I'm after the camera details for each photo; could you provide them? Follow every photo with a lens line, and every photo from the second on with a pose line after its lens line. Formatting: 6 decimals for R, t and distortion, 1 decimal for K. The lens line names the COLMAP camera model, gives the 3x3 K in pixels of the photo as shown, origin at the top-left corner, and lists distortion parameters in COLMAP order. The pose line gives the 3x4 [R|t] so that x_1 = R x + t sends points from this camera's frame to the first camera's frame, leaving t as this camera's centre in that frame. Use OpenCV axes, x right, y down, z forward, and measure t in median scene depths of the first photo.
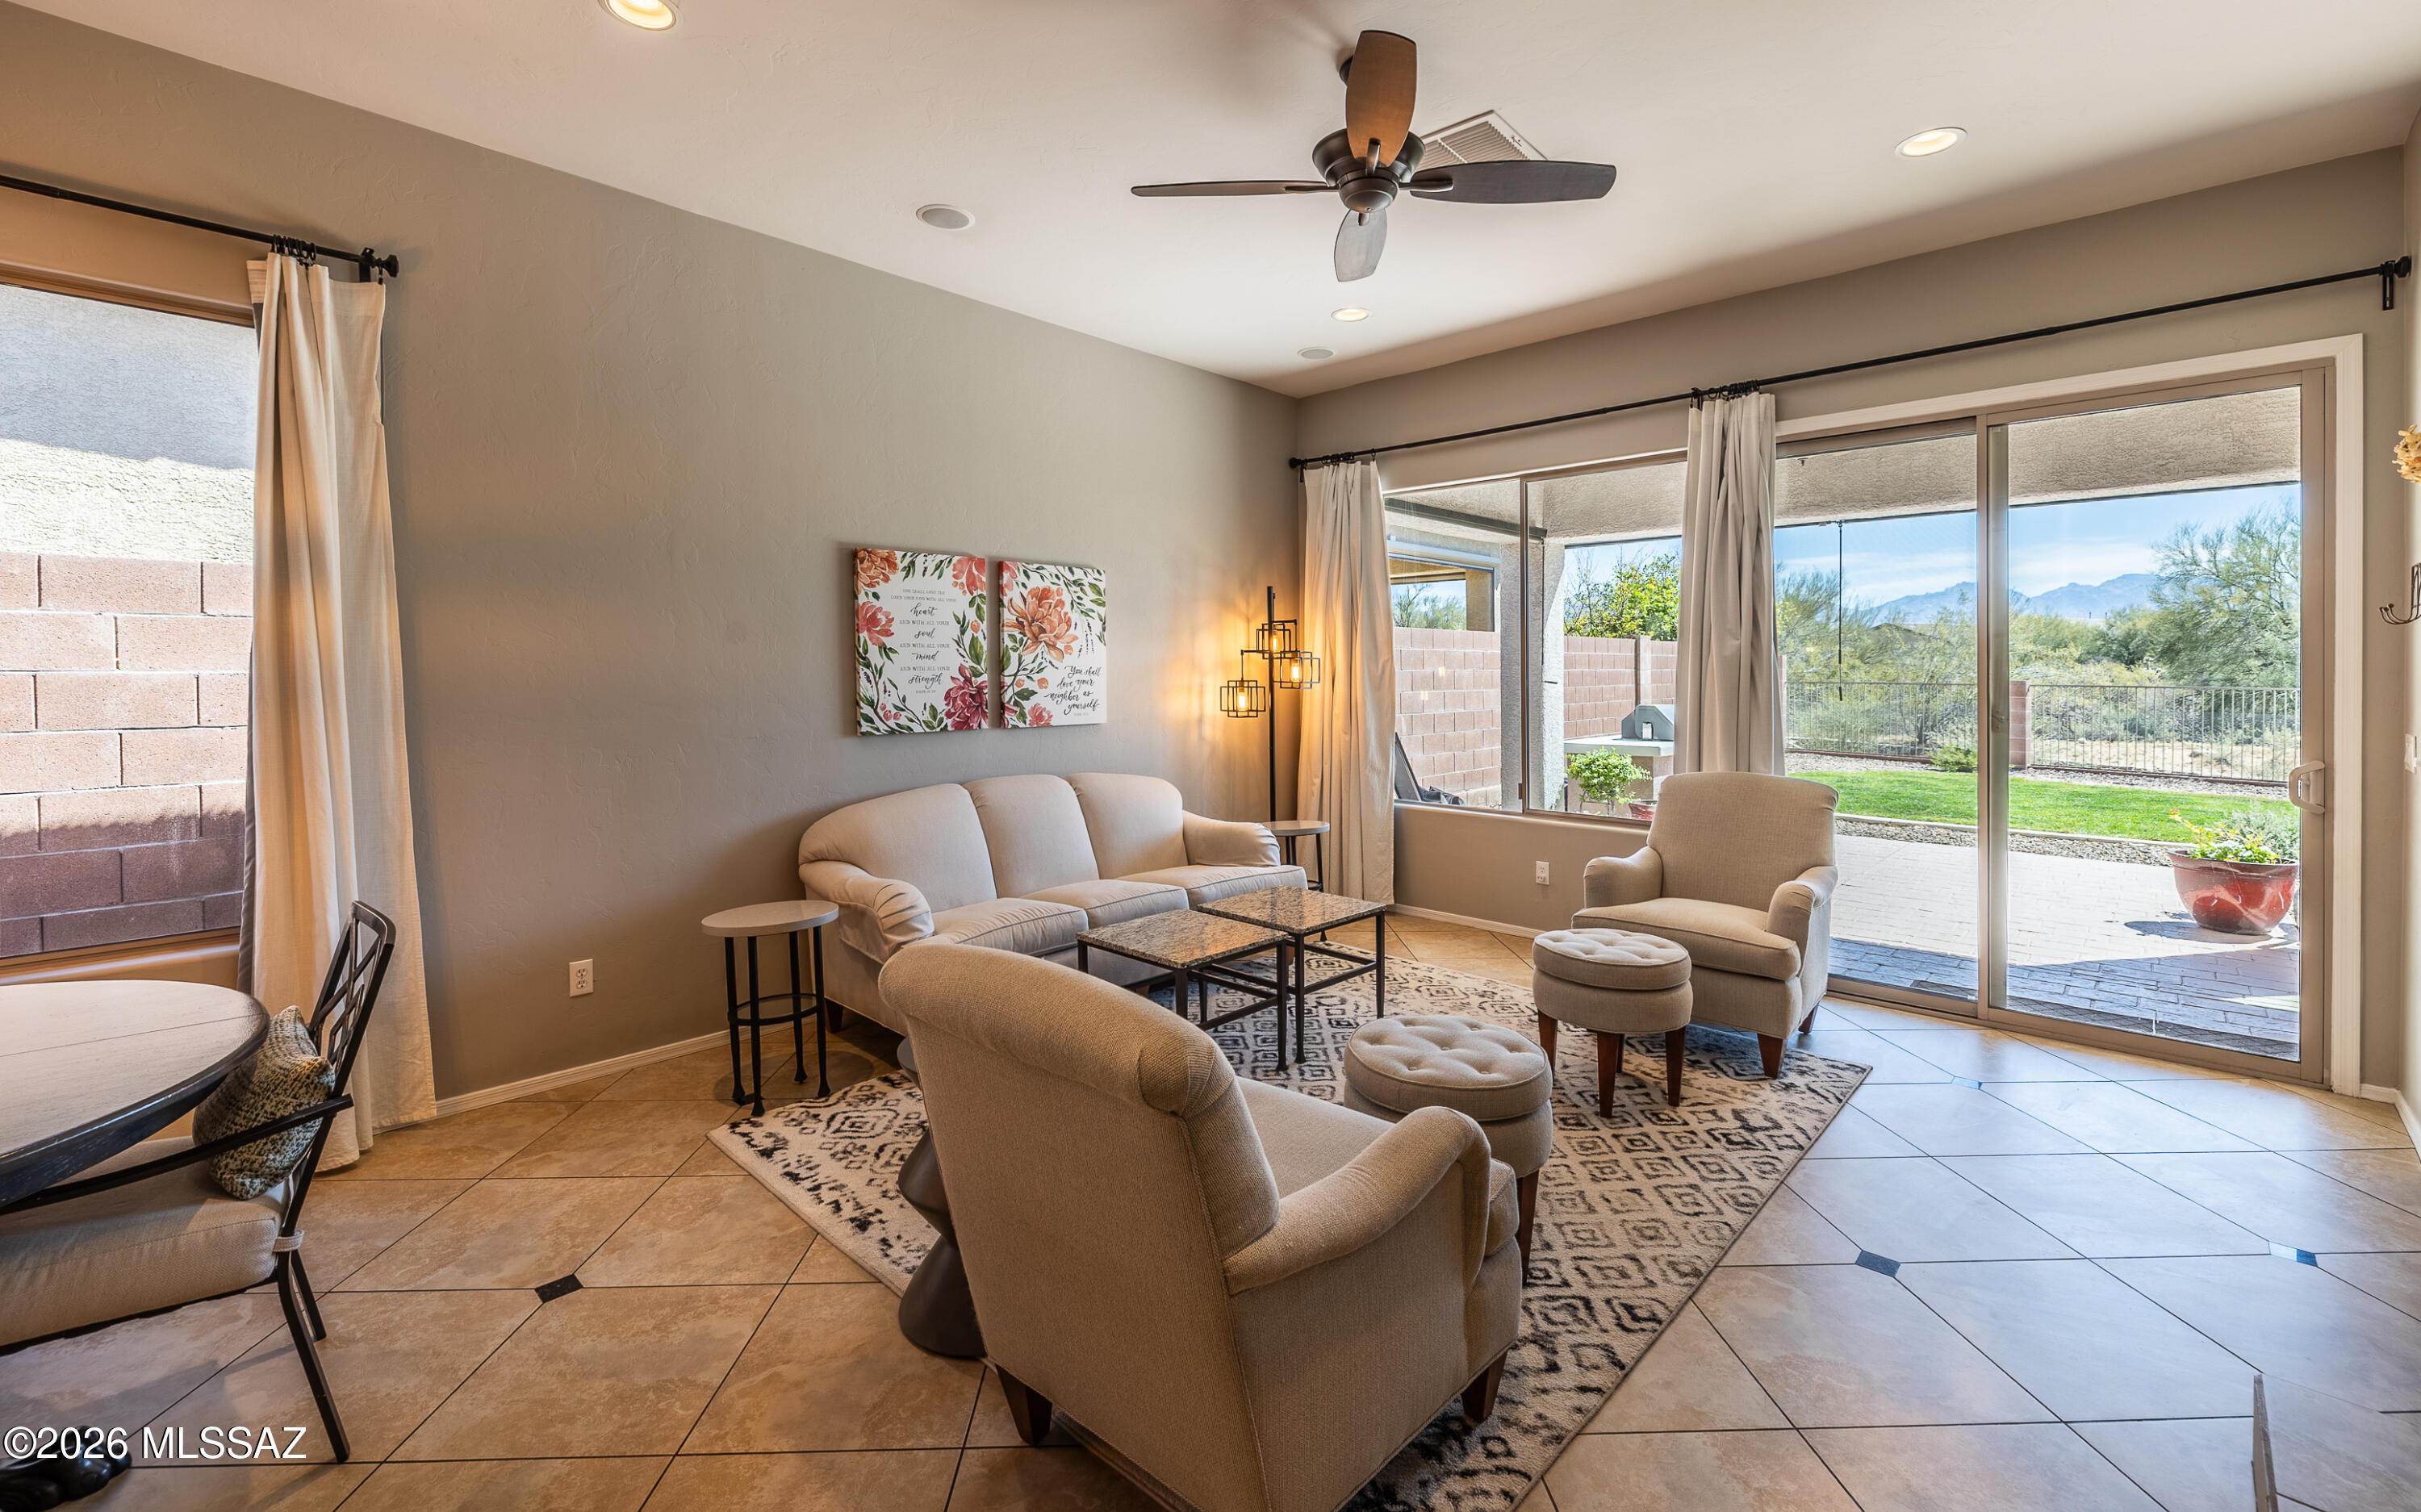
lens RADIAL K [[1039.8, 0, 1205.3], [0, 1039.8, 706.5], [0, 0, 1]] dist [-0.003634, -0.000481]
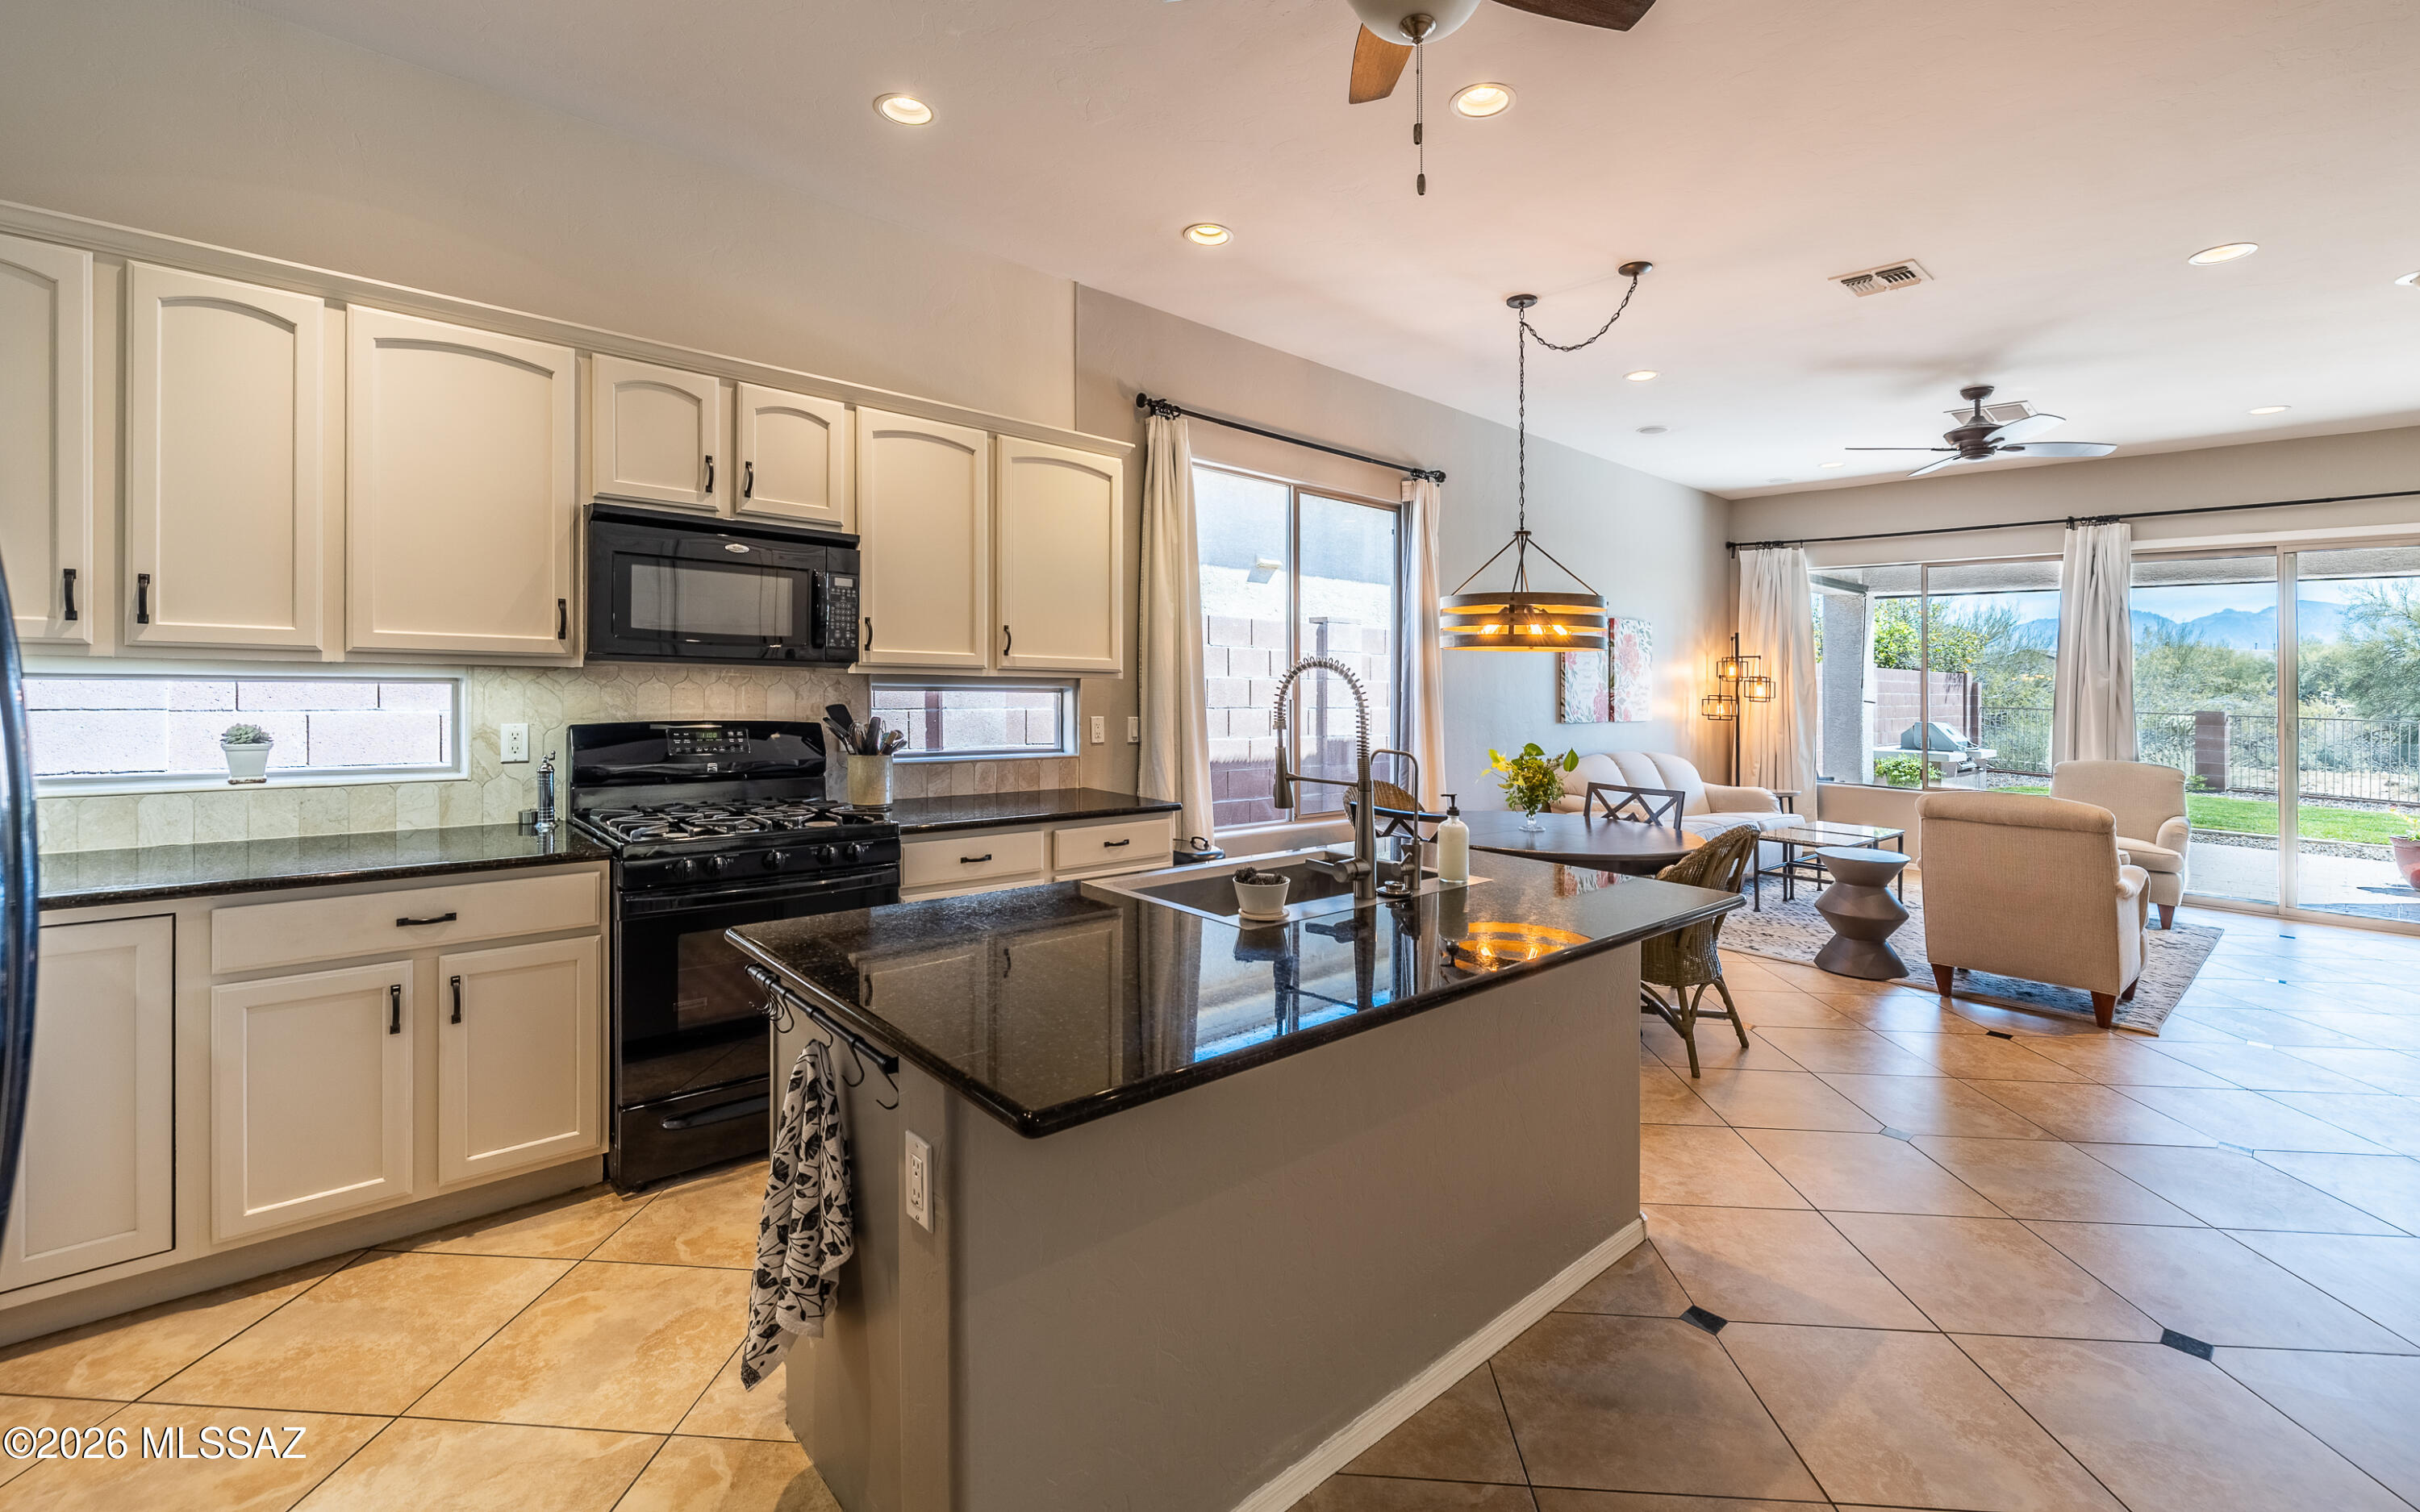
lens RADIAL K [[1037.9, 0, 1213.9], [0, 1037.9, 662.8], [0, 0, 1]] dist [0.000611, 0.000014]
pose [[0.996862, 0.021486, -0.076183, -0.676705], [-0.025438, 0.998360, -0.051293, 0.027139], [0.074956, 0.053070, 0.995774, -0.633636]]
